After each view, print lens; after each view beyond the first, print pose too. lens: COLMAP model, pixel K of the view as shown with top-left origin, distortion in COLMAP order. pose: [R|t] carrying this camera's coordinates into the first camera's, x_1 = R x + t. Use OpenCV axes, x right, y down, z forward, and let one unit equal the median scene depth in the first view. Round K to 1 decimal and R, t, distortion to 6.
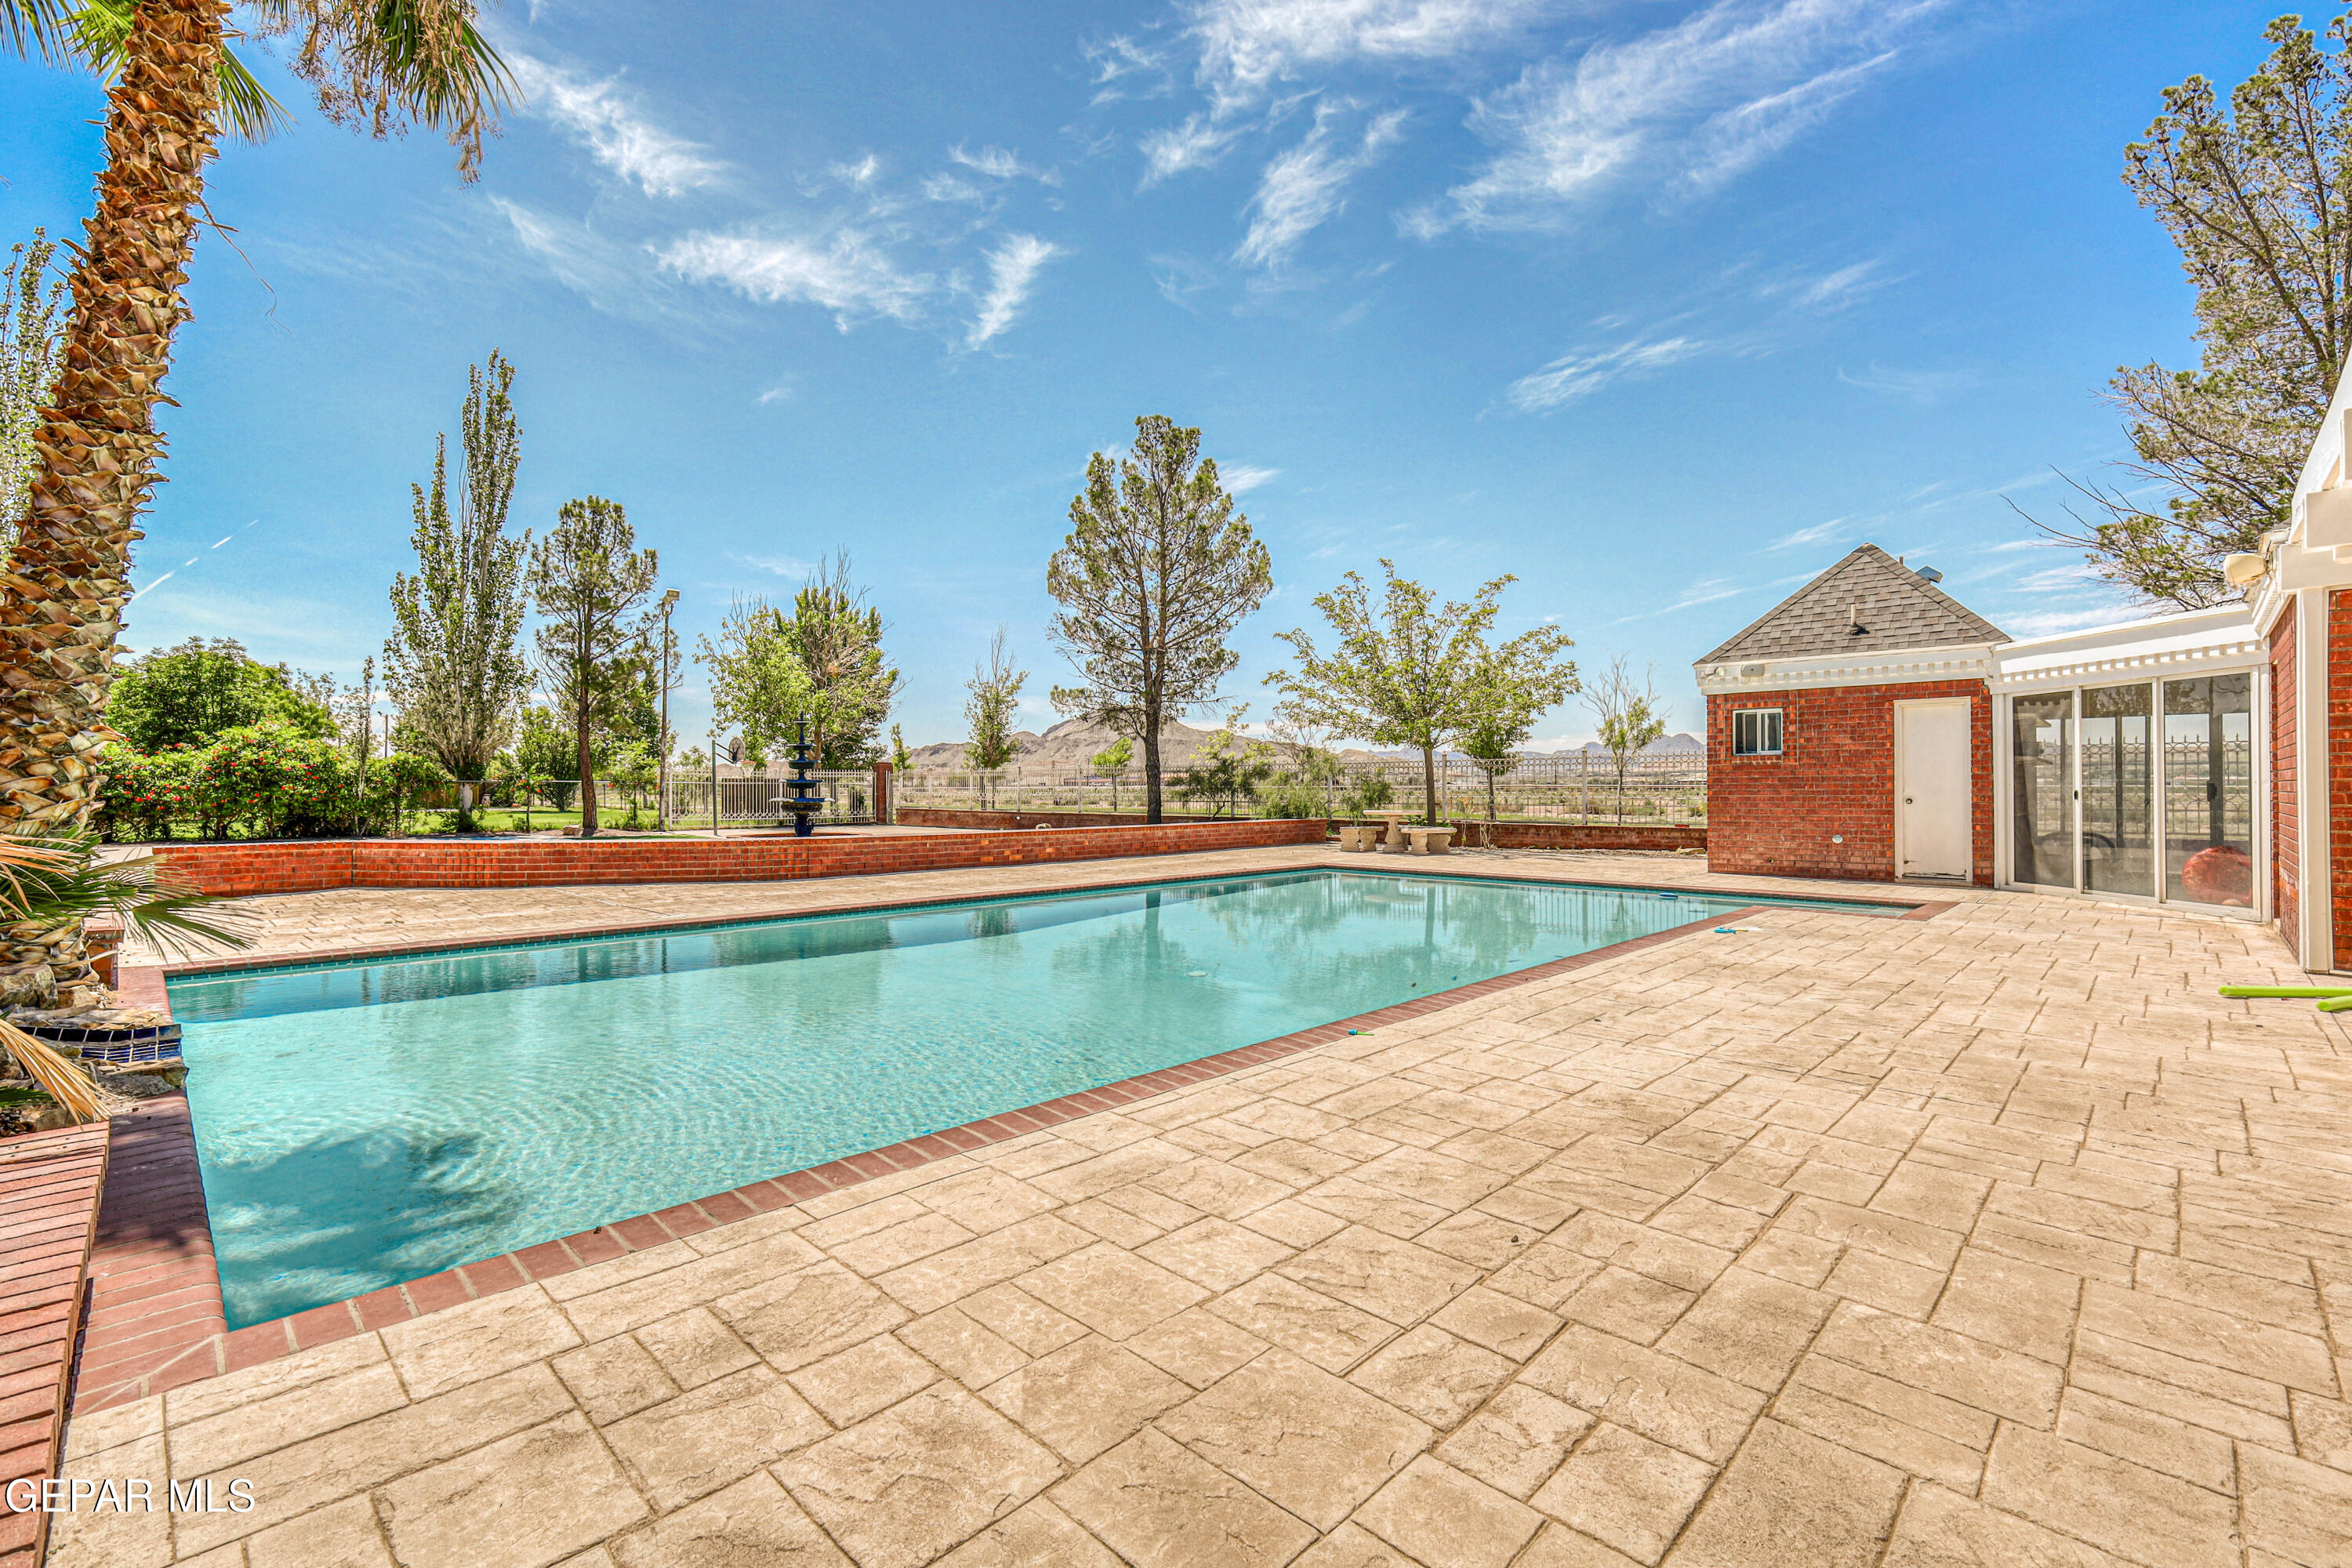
lens RADIAL K [[1027.7, 0, 1192.4], [0, 1027.7, 783.1], [0, 0, 1]] dist [0.004606, -0.000750]
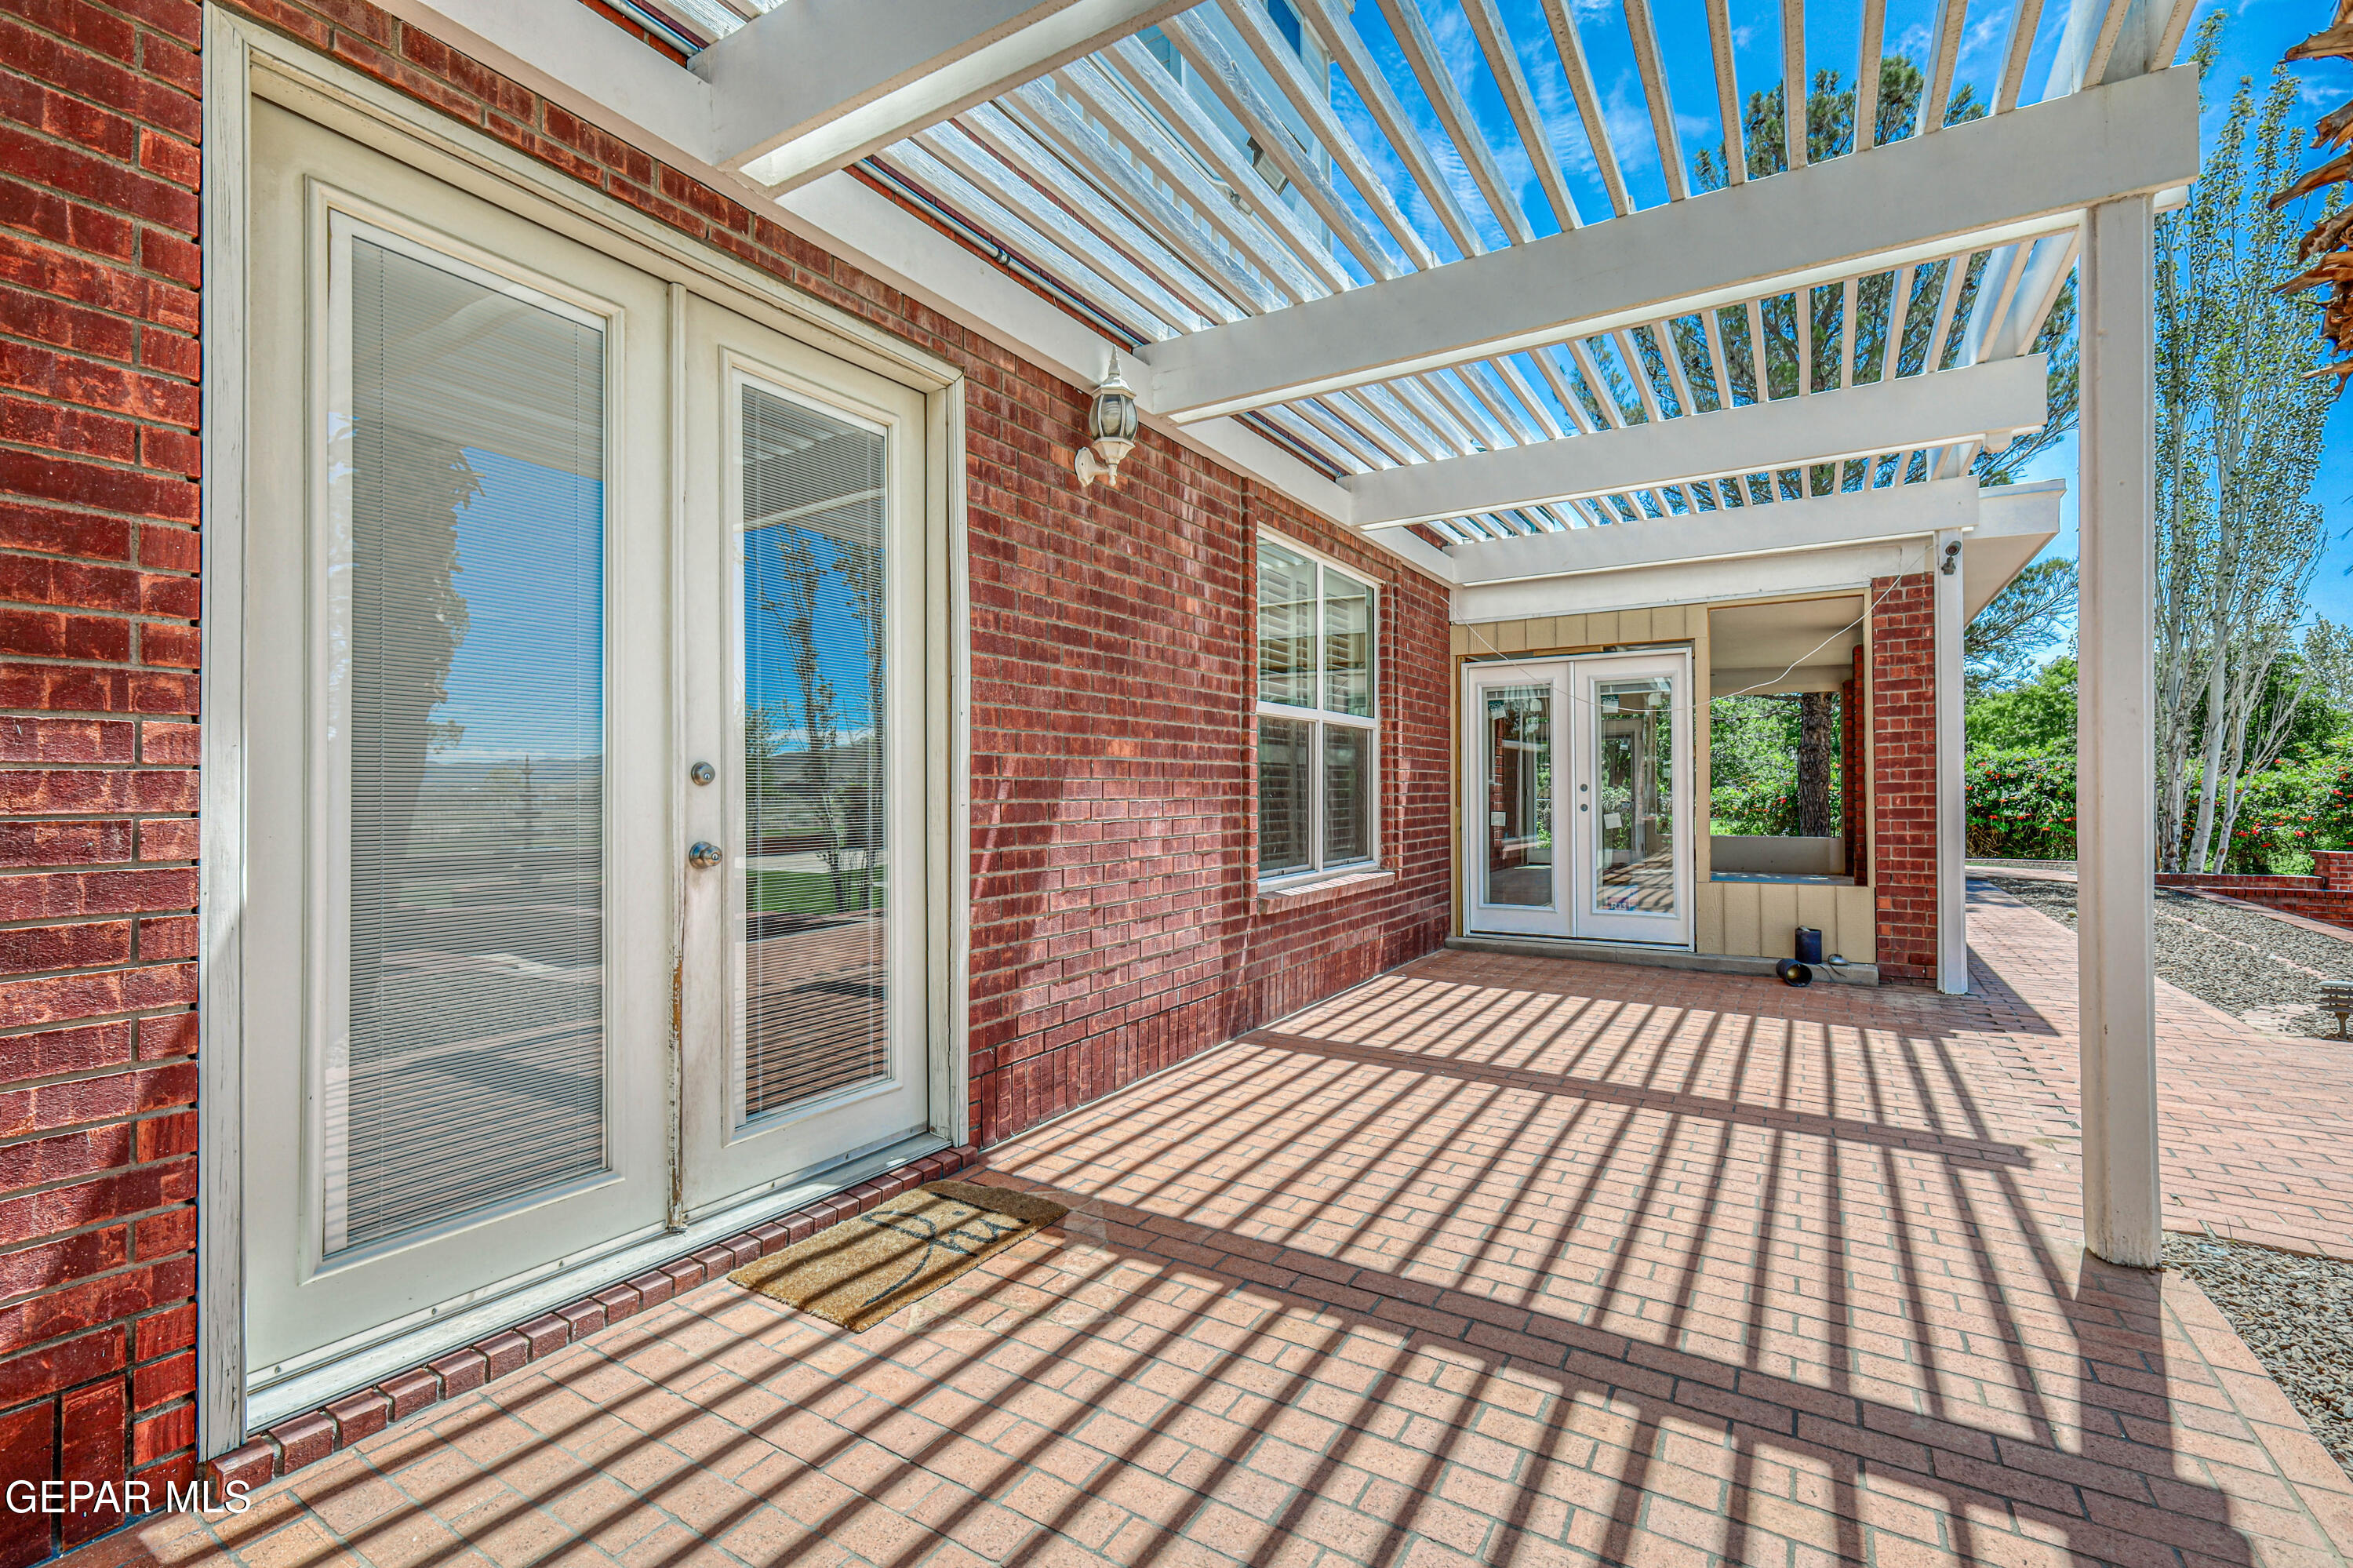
lens RADIAL K [[1028.2, 0, 1138.9], [0, 1028.2, 777.2], [0, 0, 1]] dist [0.004606, -0.000750]
pose [[0.187422, -0.014456, -0.982173, -0.711088], [0.011809, 0.999853, -0.012463, -0.044287], [0.982208, -0.009262, 0.187565, 0.090312]]
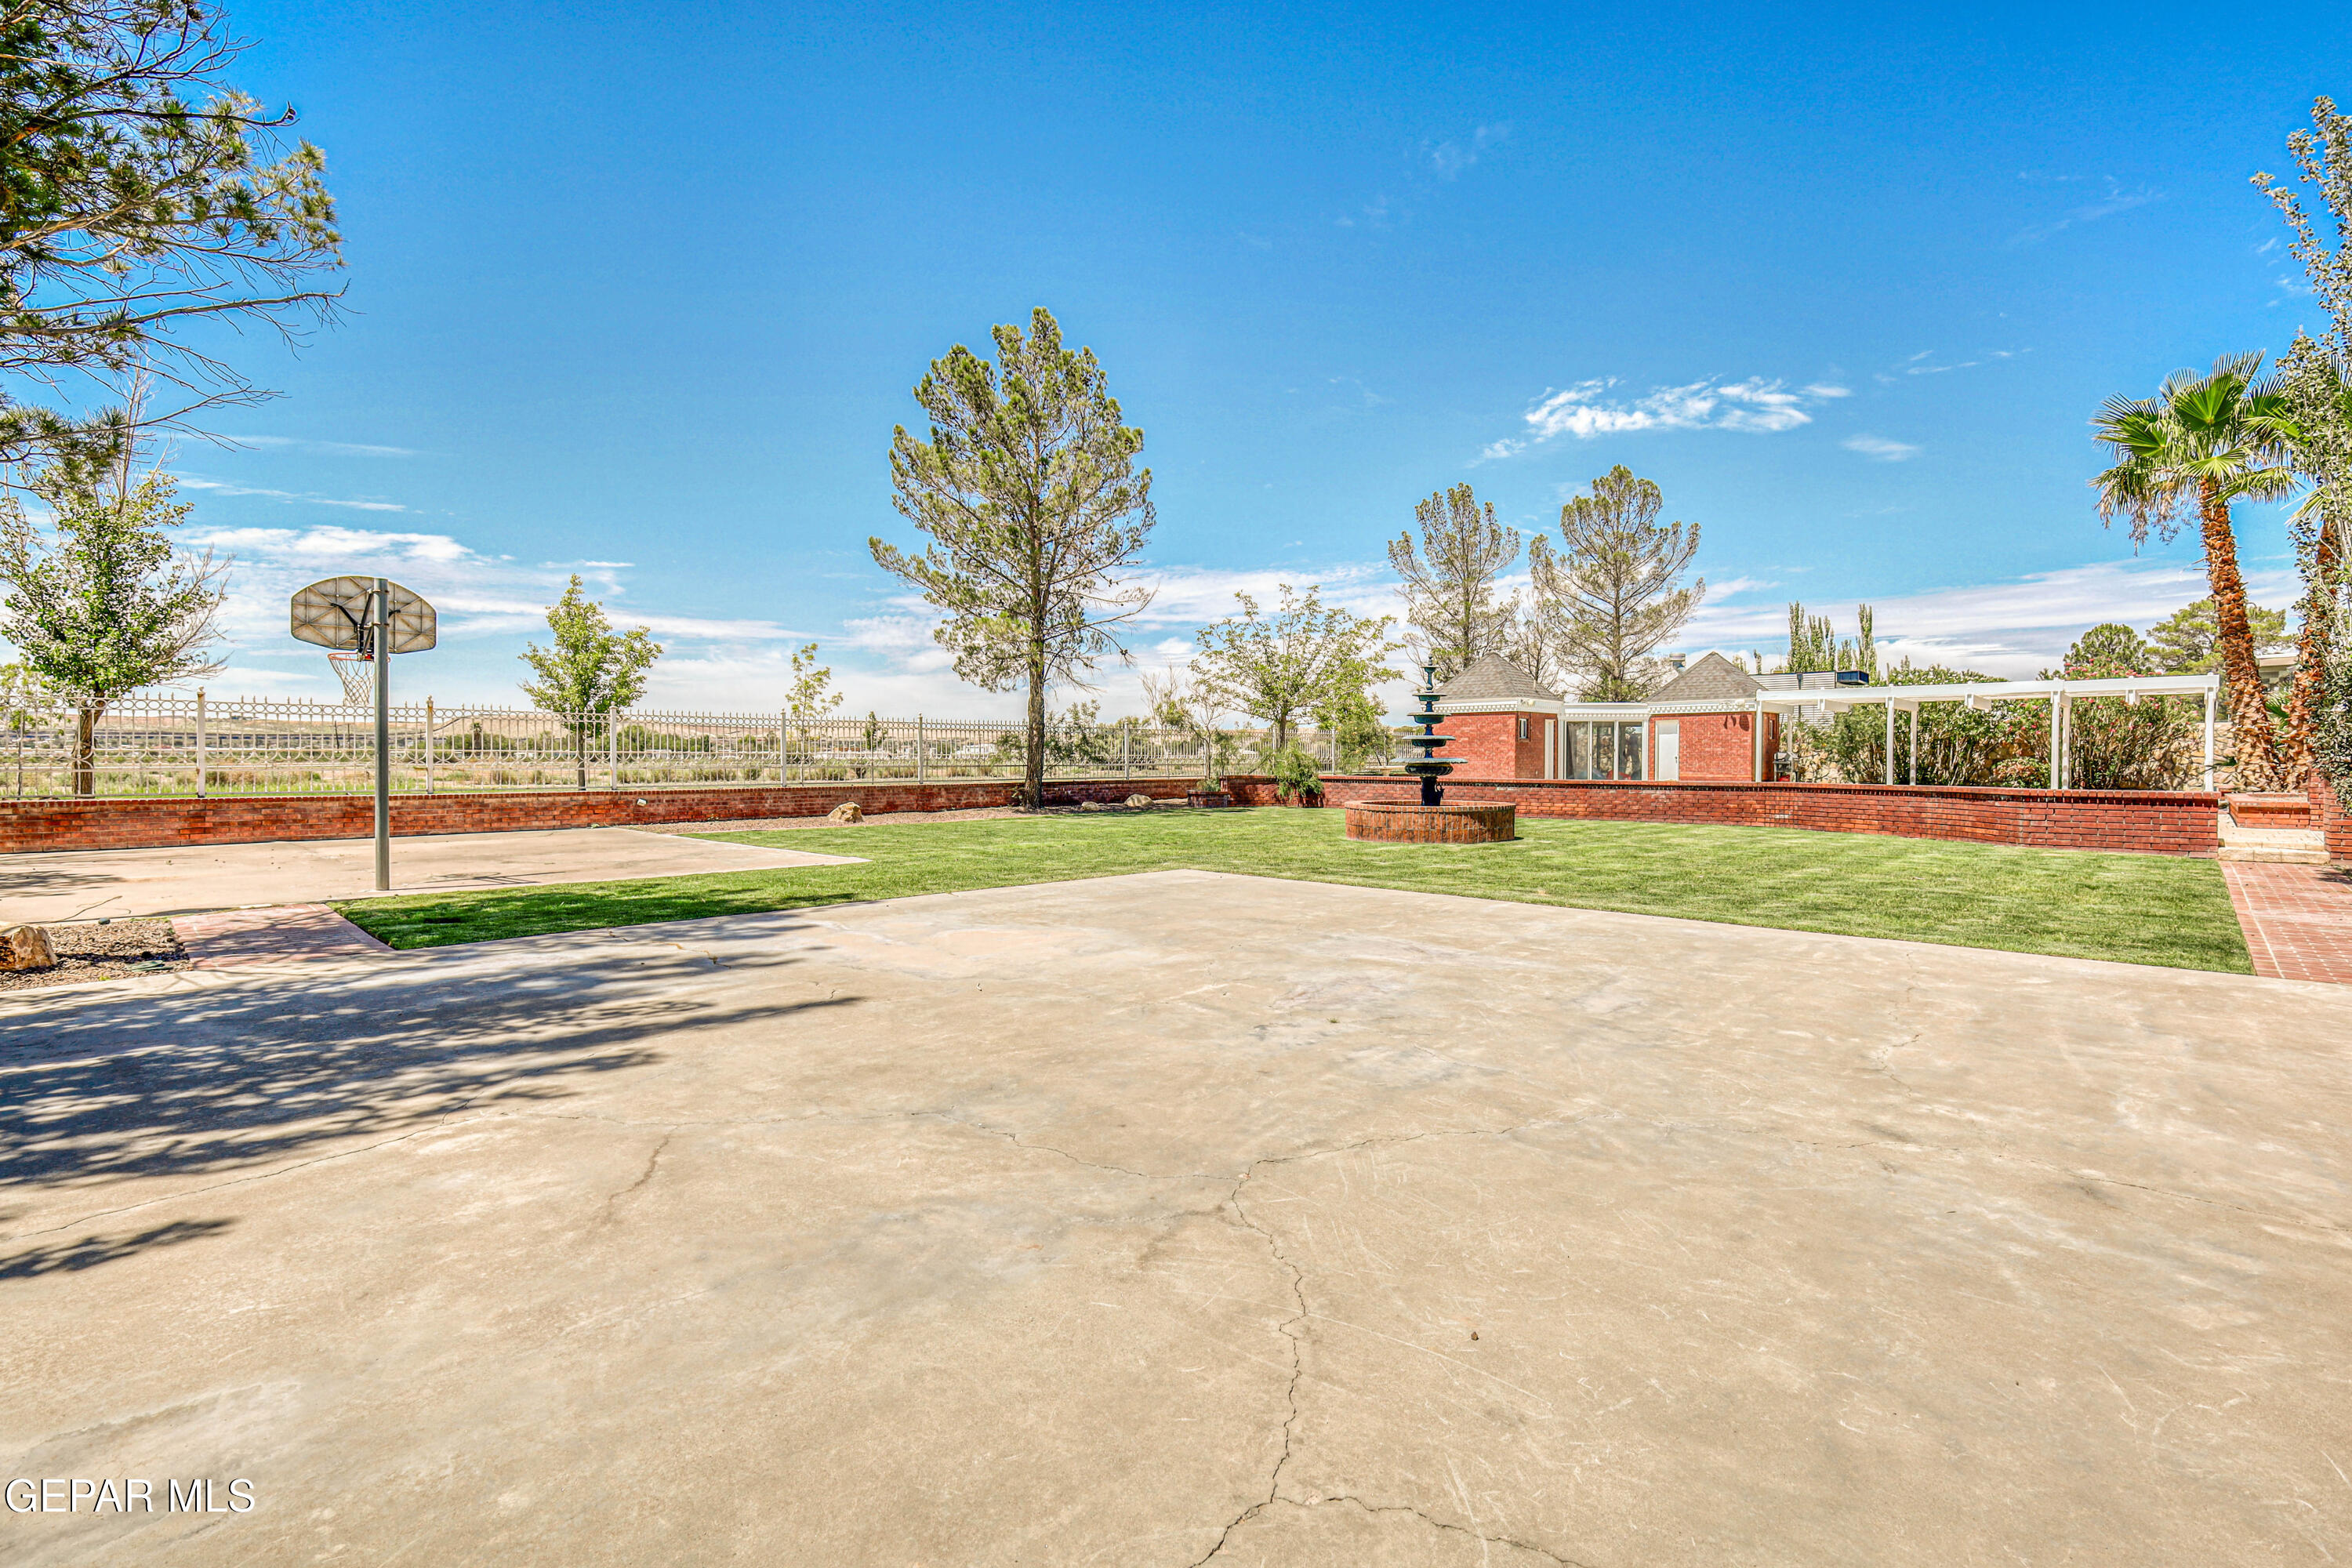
lens RADIAL K [[1027.7, 0, 1137.7], [0, 1027.7, 768.6], [0, 0, 1]] dist [0.004606, -0.000750]
pose [[0.011838, -0.009036, 0.999889, -1.597616], [-0.005585, 0.999943, 0.009102, 0.021811], [-0.999914, -0.005692, 0.011786, 1.632998]]
